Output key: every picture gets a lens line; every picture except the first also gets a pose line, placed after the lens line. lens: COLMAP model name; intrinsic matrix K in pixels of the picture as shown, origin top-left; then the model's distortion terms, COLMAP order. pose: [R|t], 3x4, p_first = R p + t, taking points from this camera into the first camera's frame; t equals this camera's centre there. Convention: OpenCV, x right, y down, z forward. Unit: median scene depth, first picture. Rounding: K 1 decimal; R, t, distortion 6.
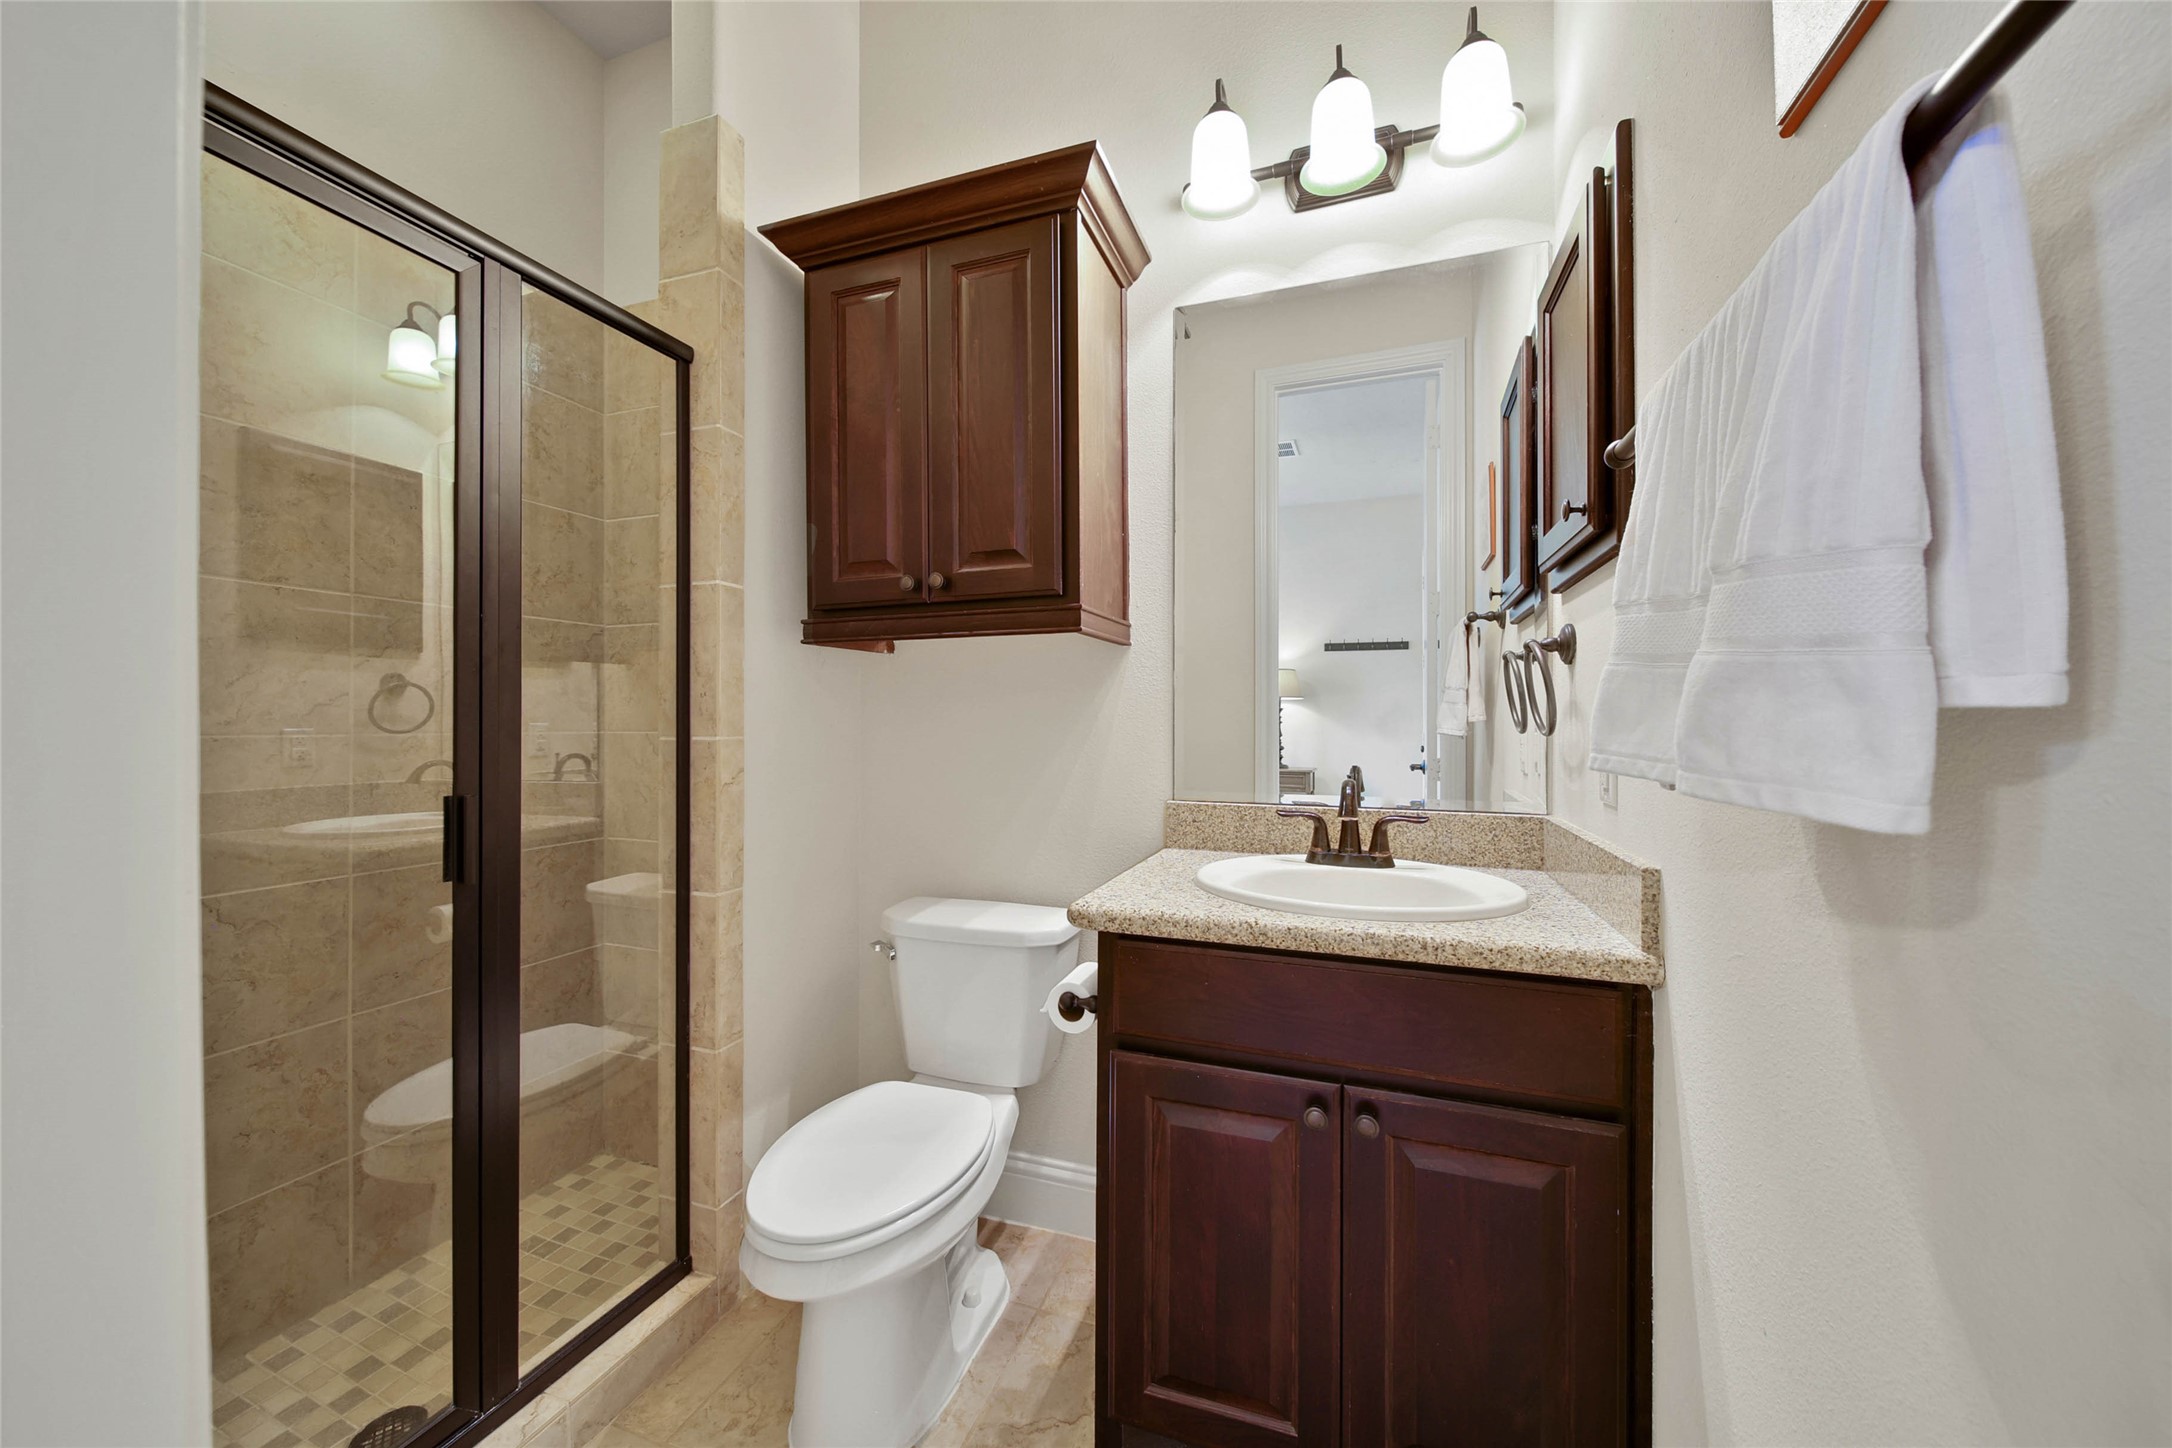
lens RADIAL K [[789.2, 0, 1092.0], [0, 789.2, 722.1], [0, 0, 1]] dist [0.000338, 0.000083]
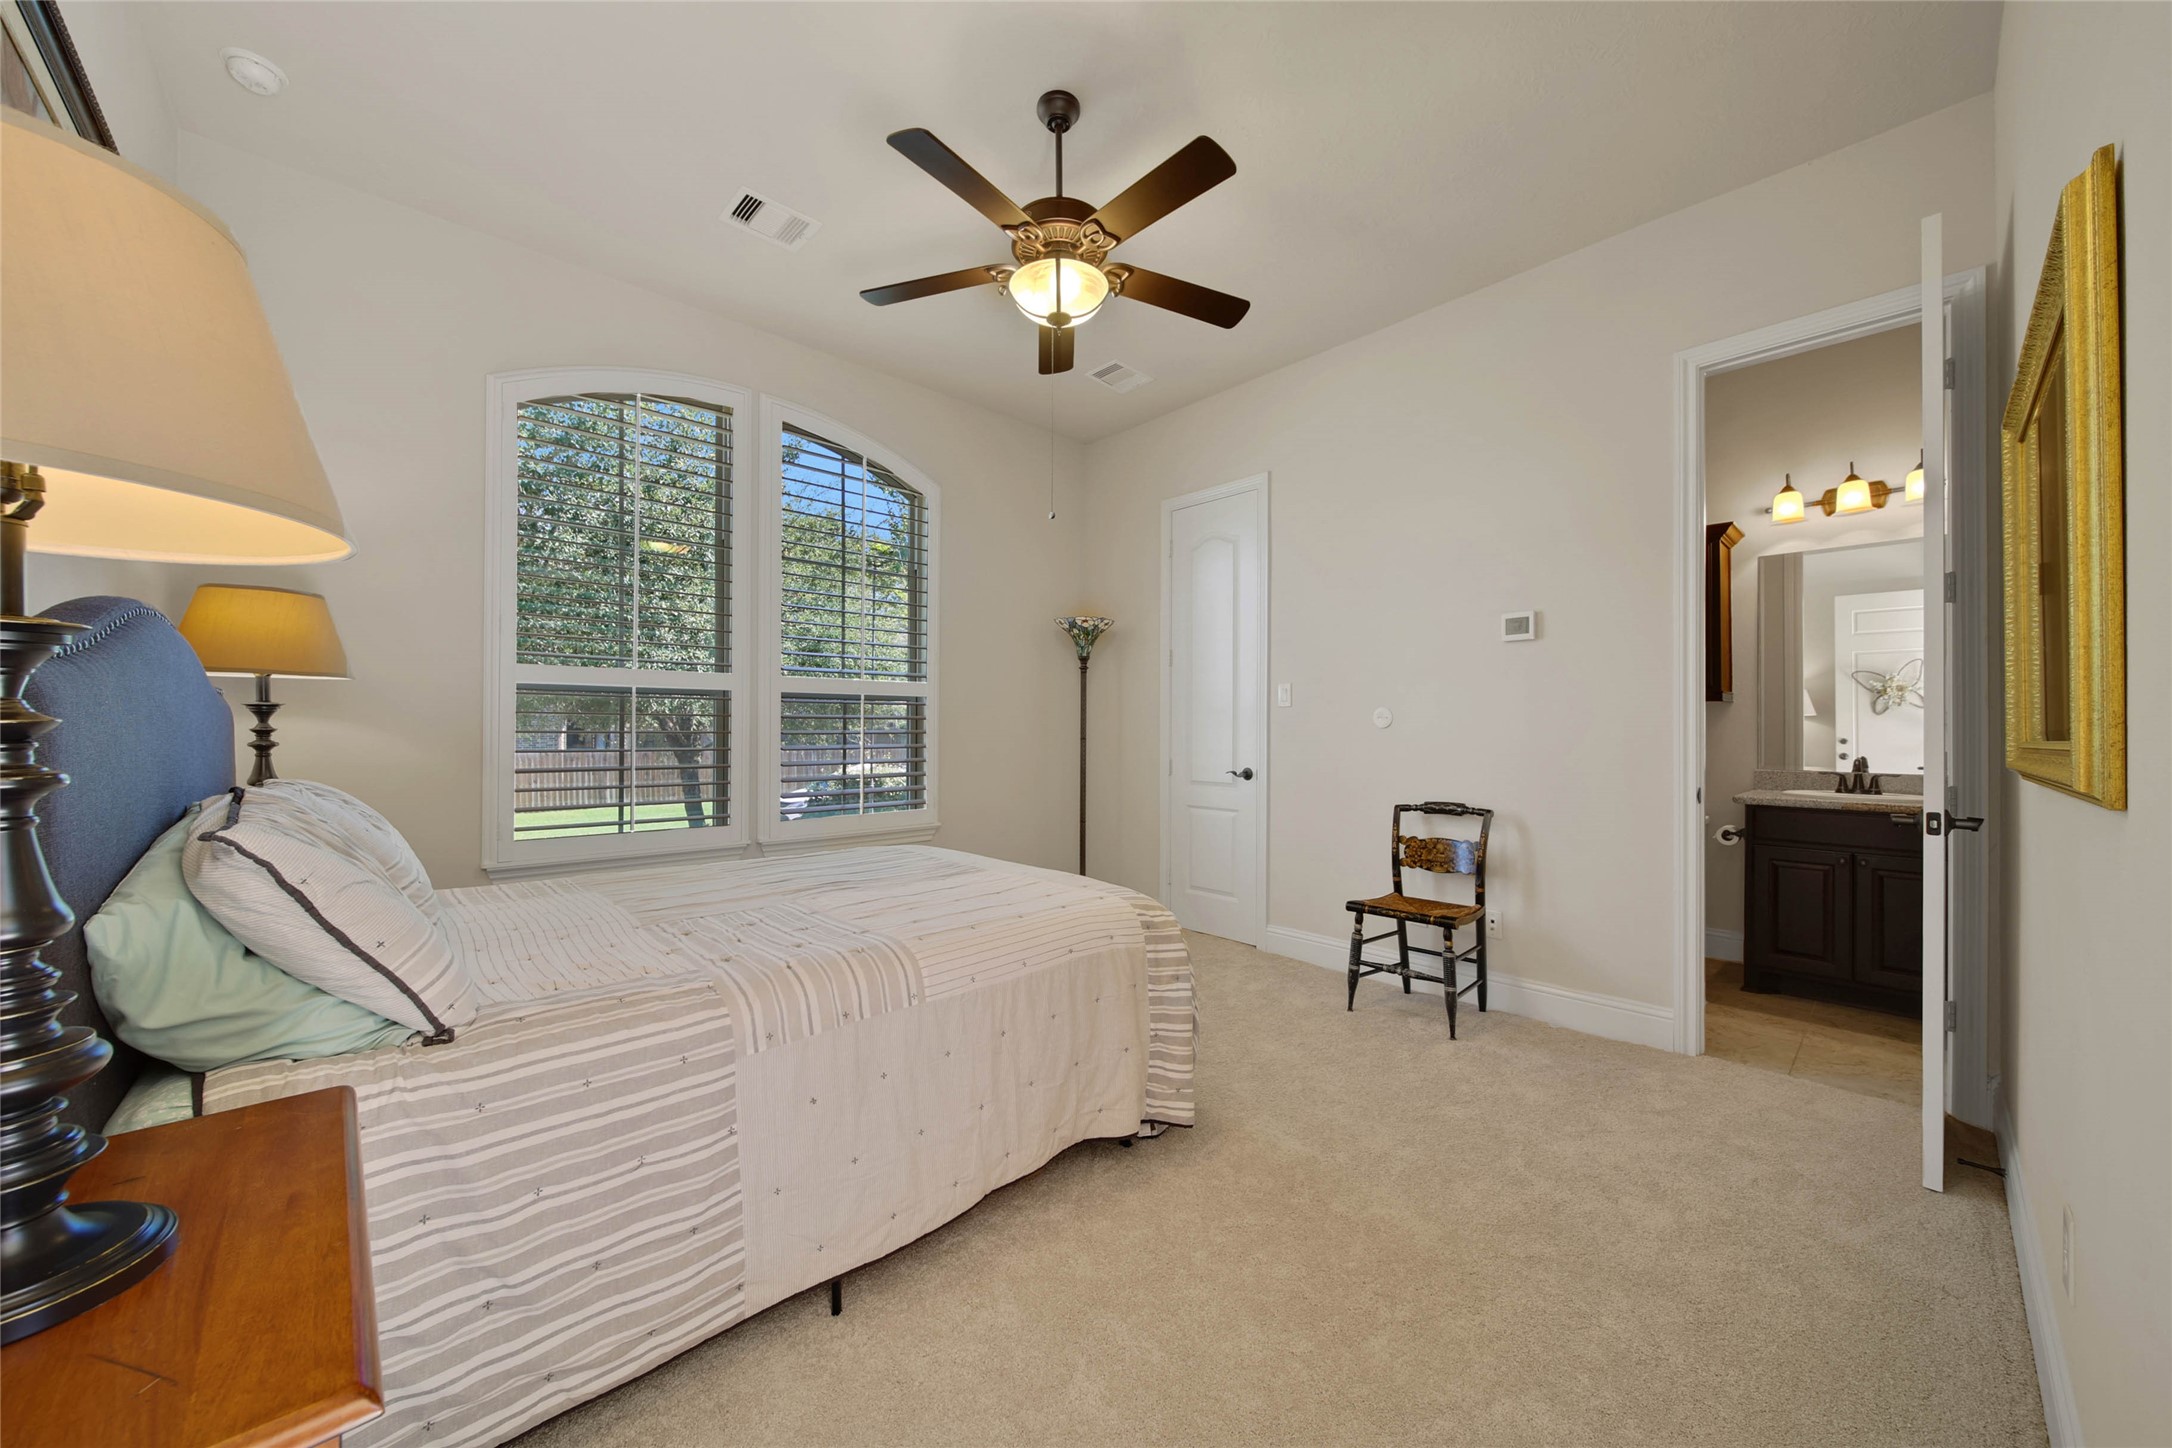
lens RADIAL K [[789.2, 0, 1075.7], [0, 789.2, 725.3], [0, 0, 1]] dist [0.000338, 0.000083]
pose [[0.882103, 0.000653, -0.471056, -0.675610], [-0.002659, 0.999990, -0.003592, -0.020477], [0.471048, 0.004421, 0.882096, -2.349015]]
